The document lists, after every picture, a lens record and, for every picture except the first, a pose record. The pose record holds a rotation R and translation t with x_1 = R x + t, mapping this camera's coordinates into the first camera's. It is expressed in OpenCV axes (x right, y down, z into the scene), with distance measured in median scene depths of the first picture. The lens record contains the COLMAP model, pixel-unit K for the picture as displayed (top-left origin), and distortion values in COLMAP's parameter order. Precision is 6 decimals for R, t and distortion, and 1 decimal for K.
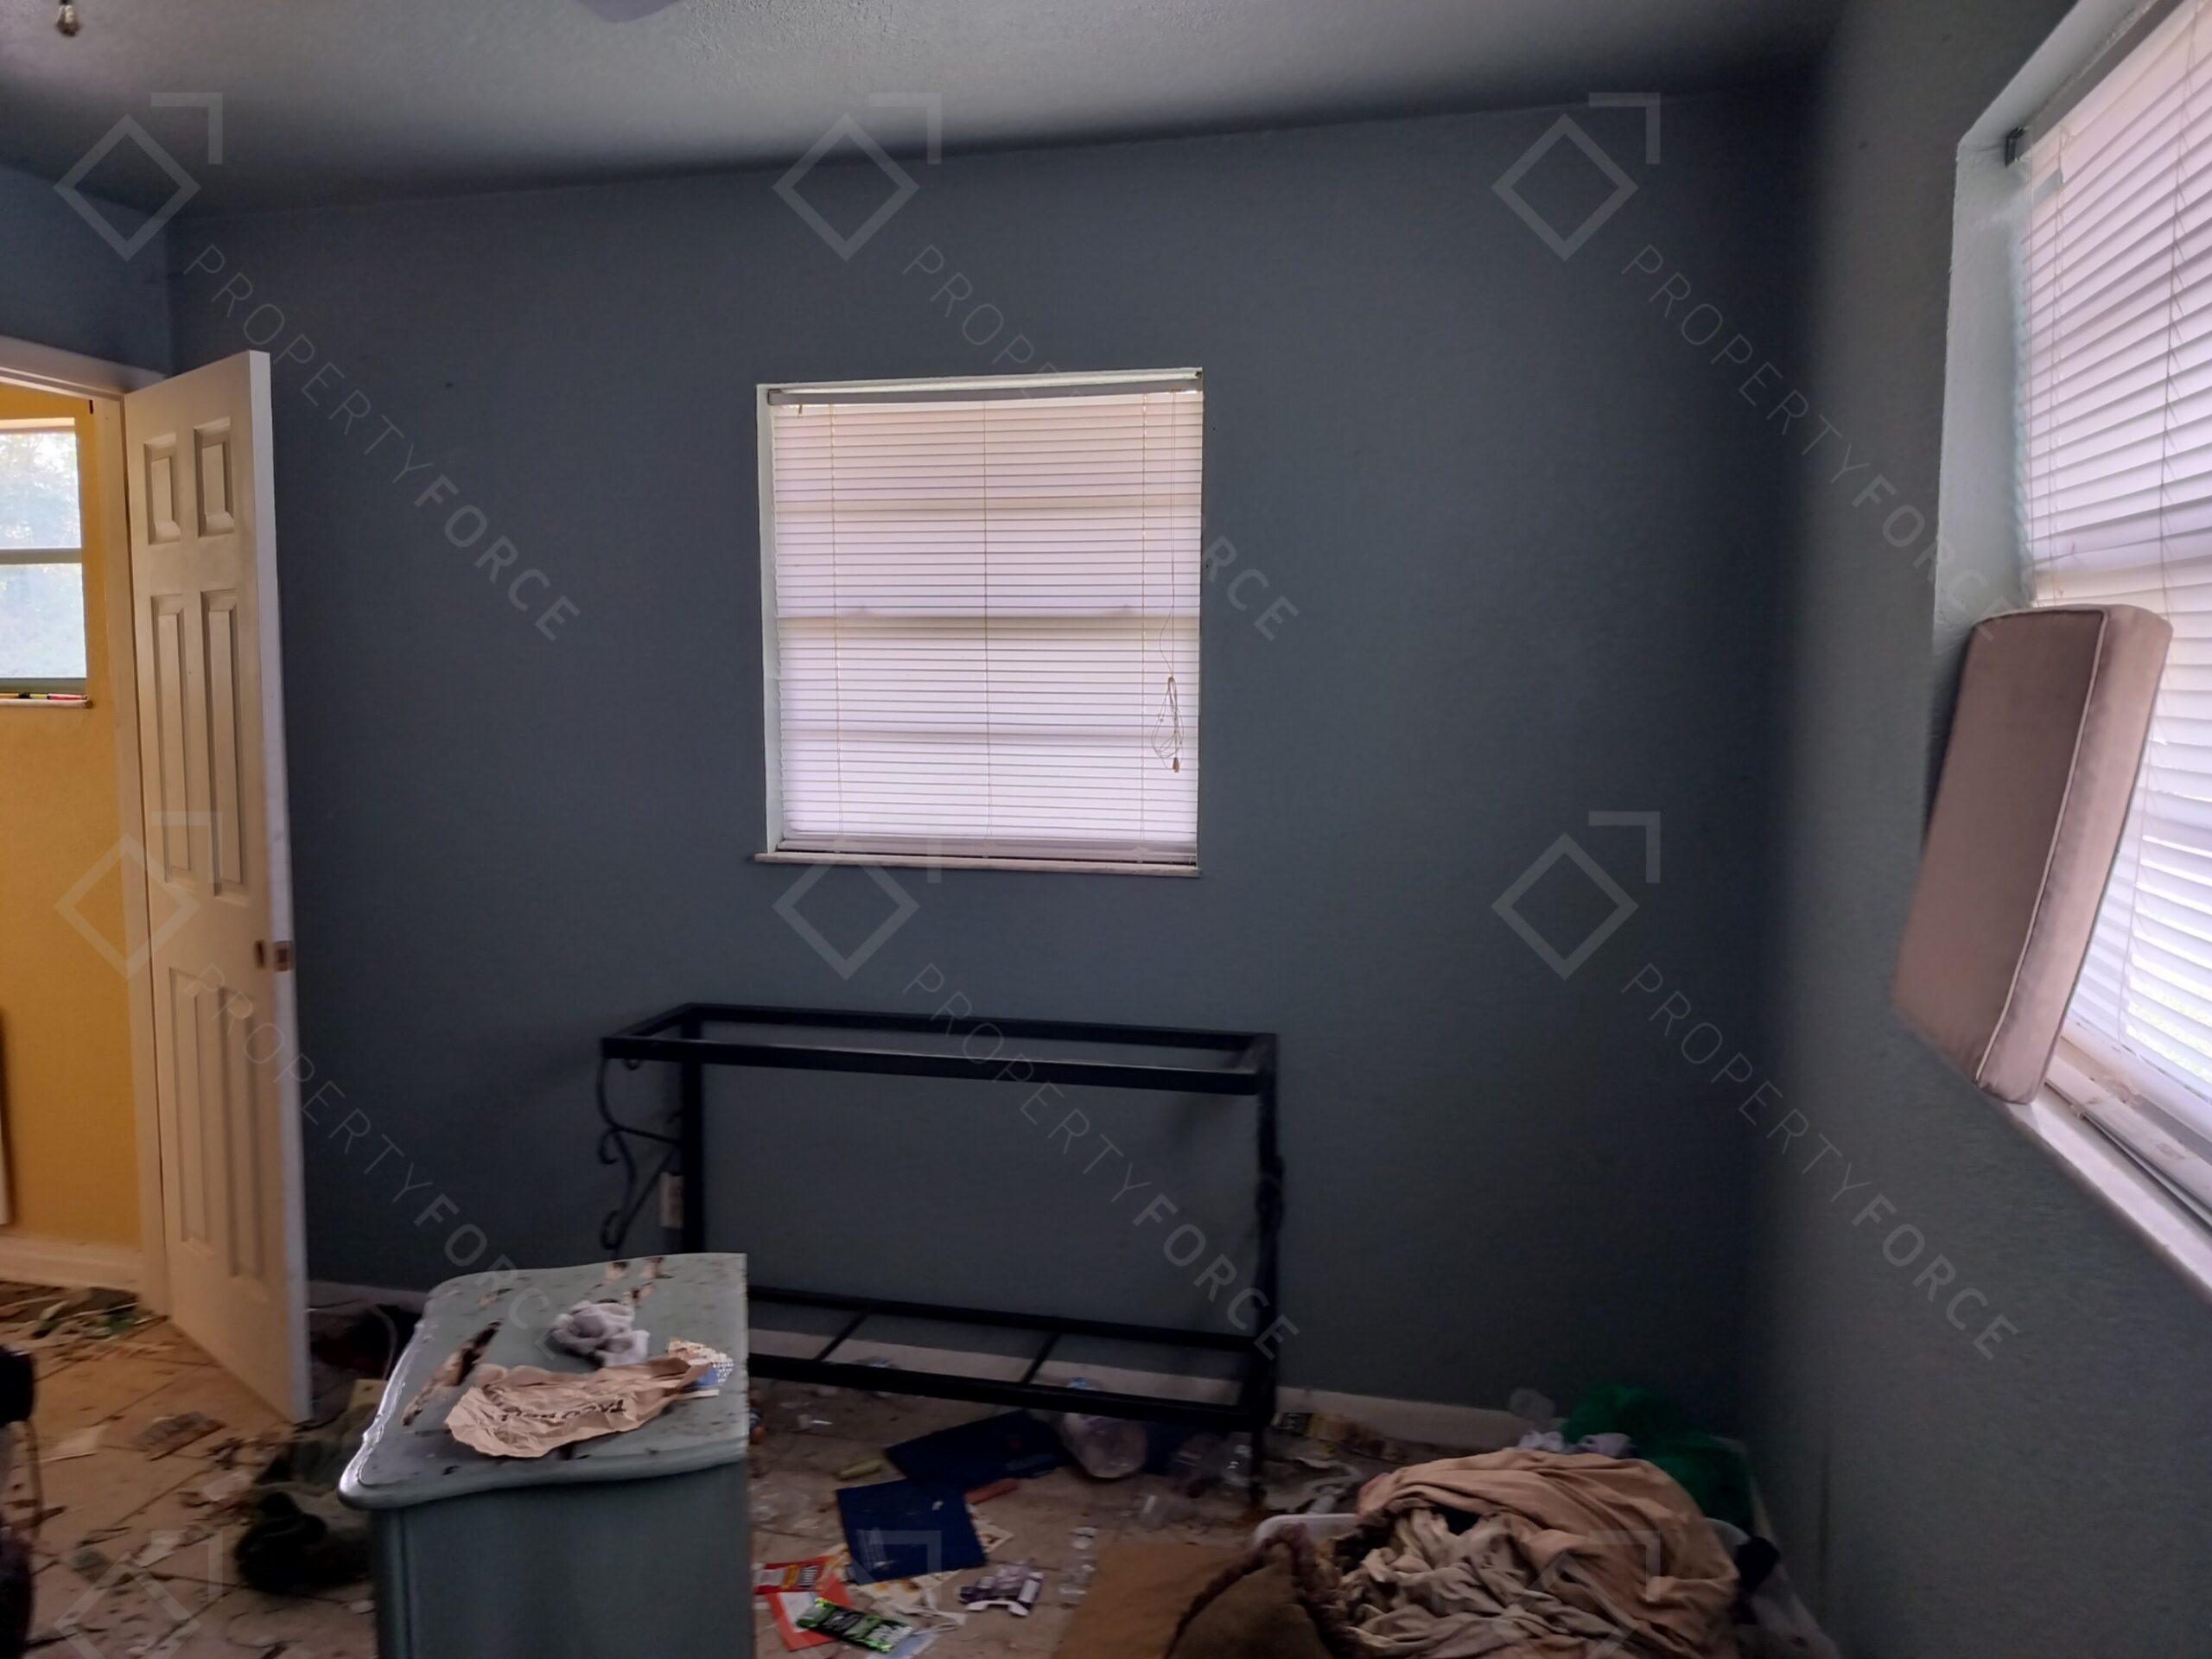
lens RADIAL K [[1583.1, 0, 1117.3], [0, 1583.1, 832.2], [0, 0, 1]] dist [0.045263, -0.043298]
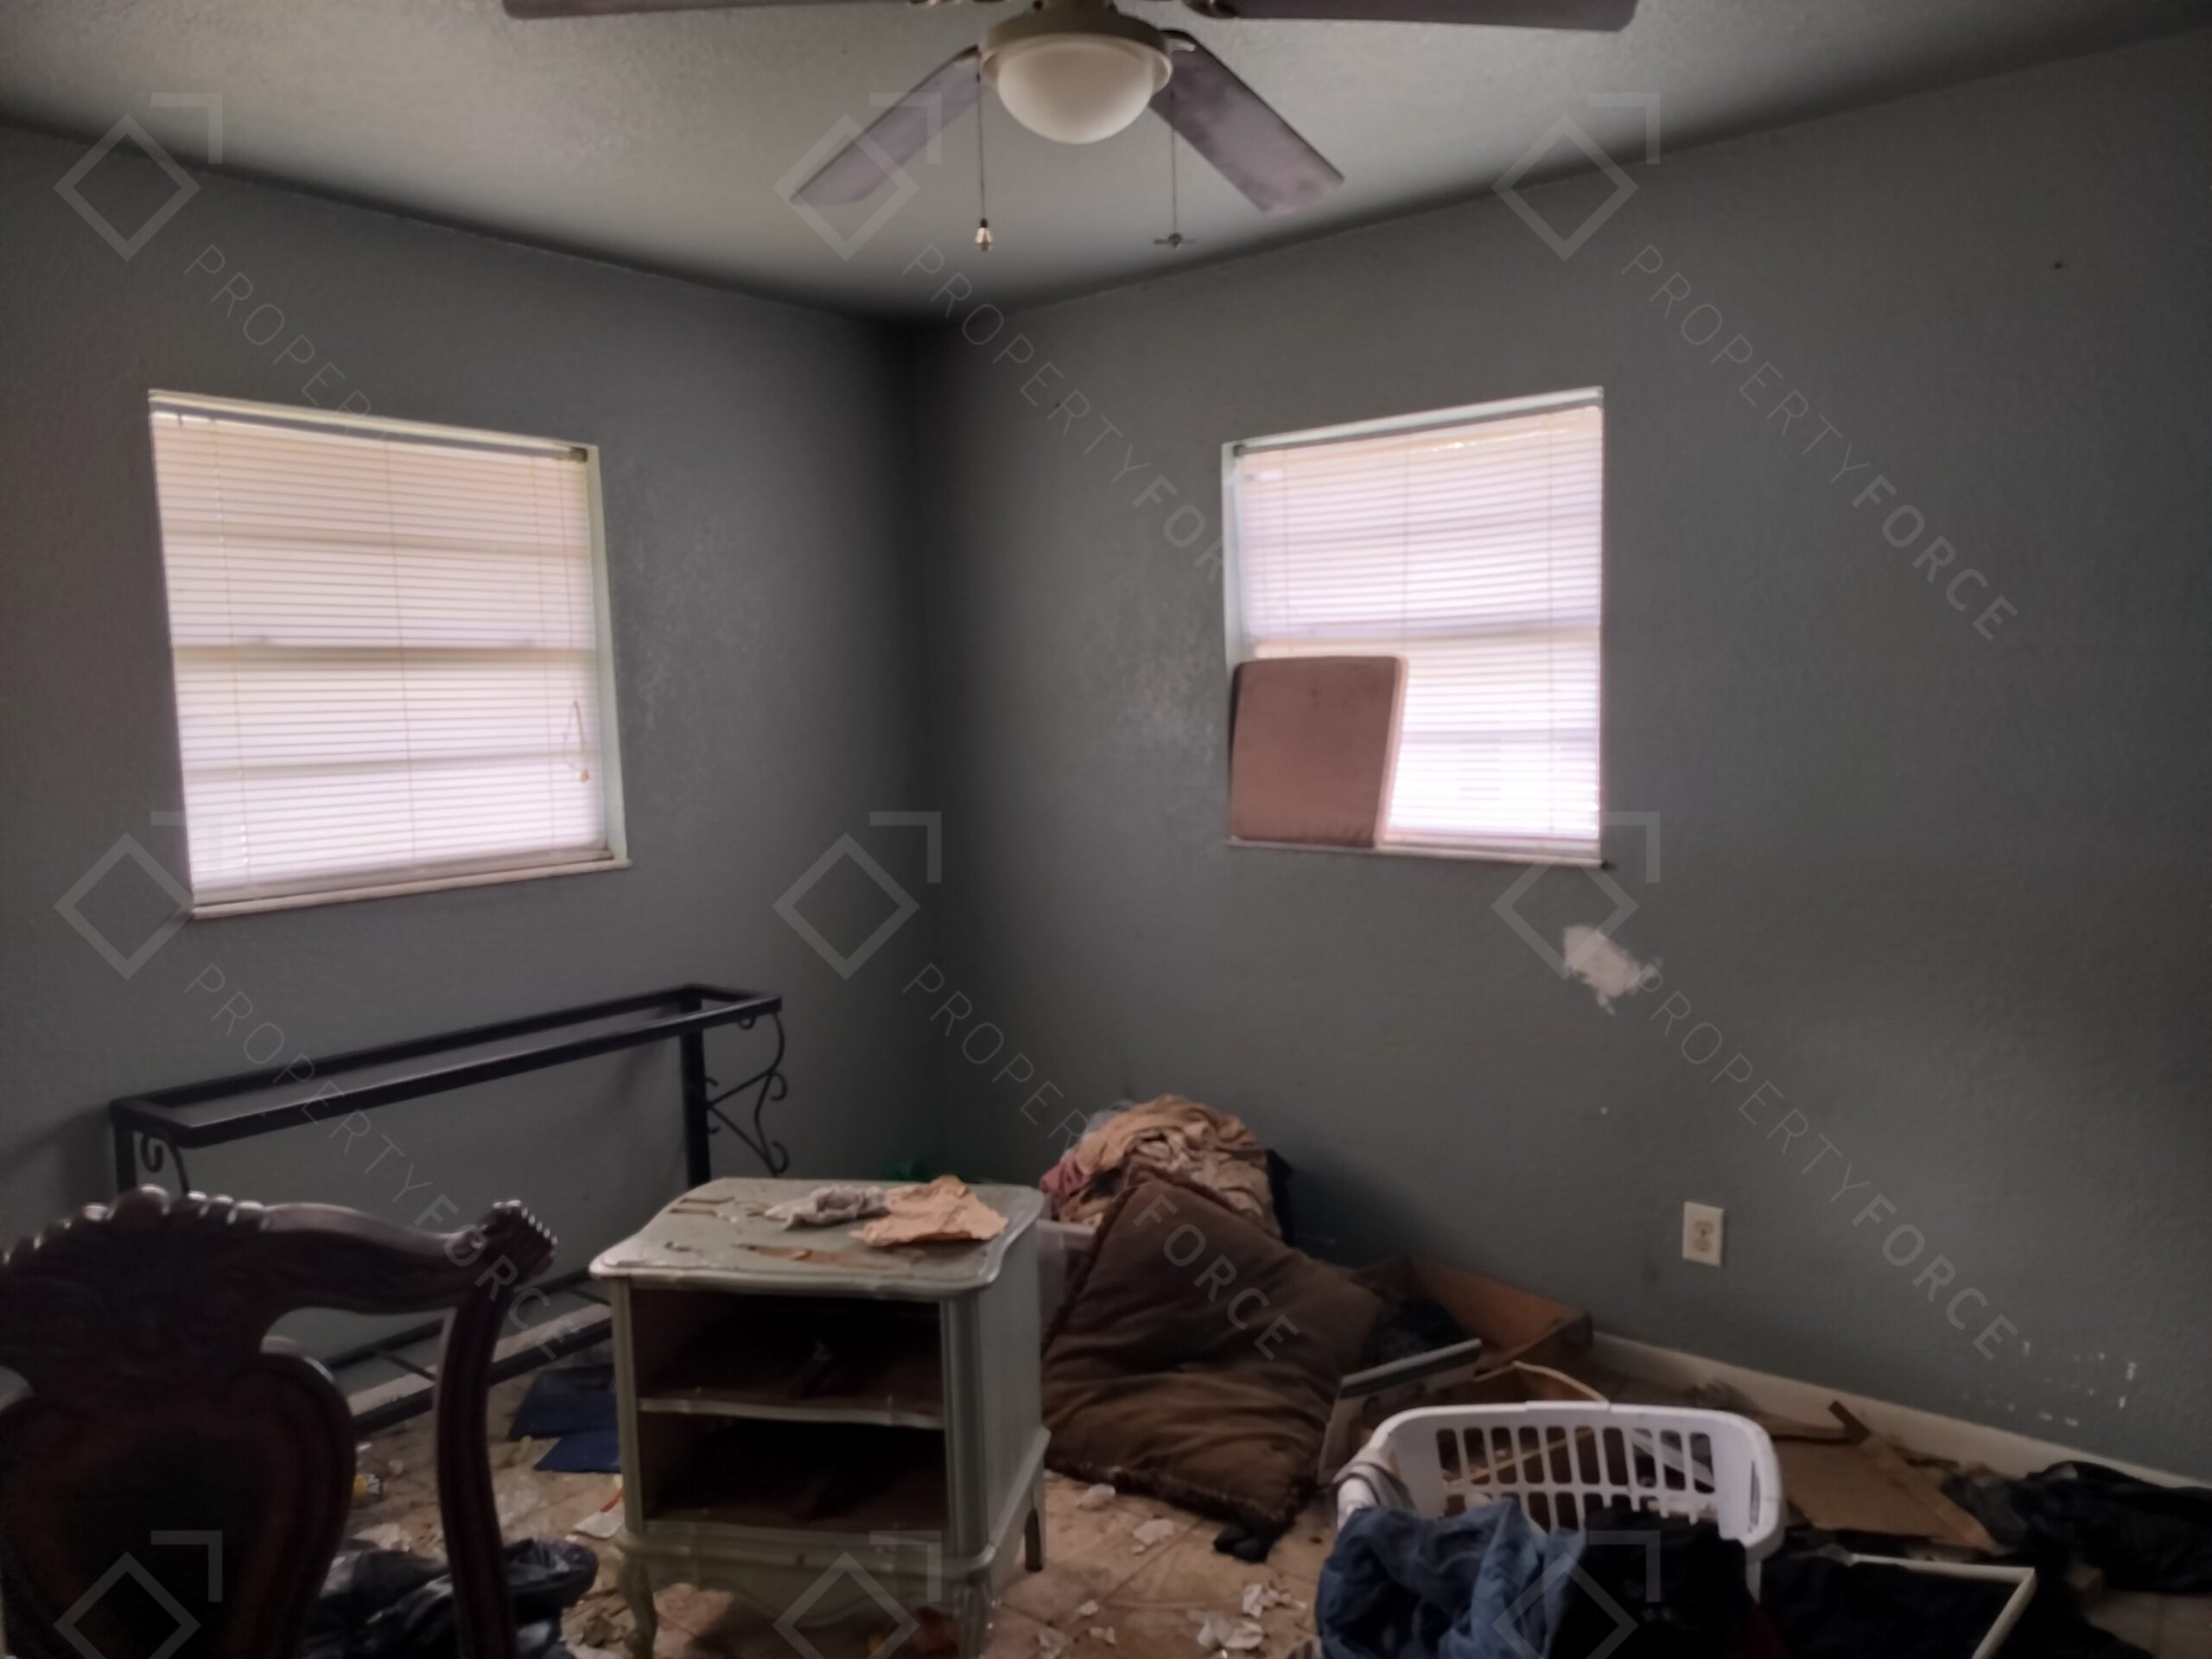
lens RADIAL K [[1583.1, 0, 1117.3], [0, 1583.1, 832.2], [0, 0, 1]] dist [0.045263, -0.043298]
pose [[0.415582, -0.098994, 0.904153, -0.837179], [0.111667, 0.992093, 0.057296, -0.023891], [-0.902675, 0.077153, 0.423350, 0.144879]]
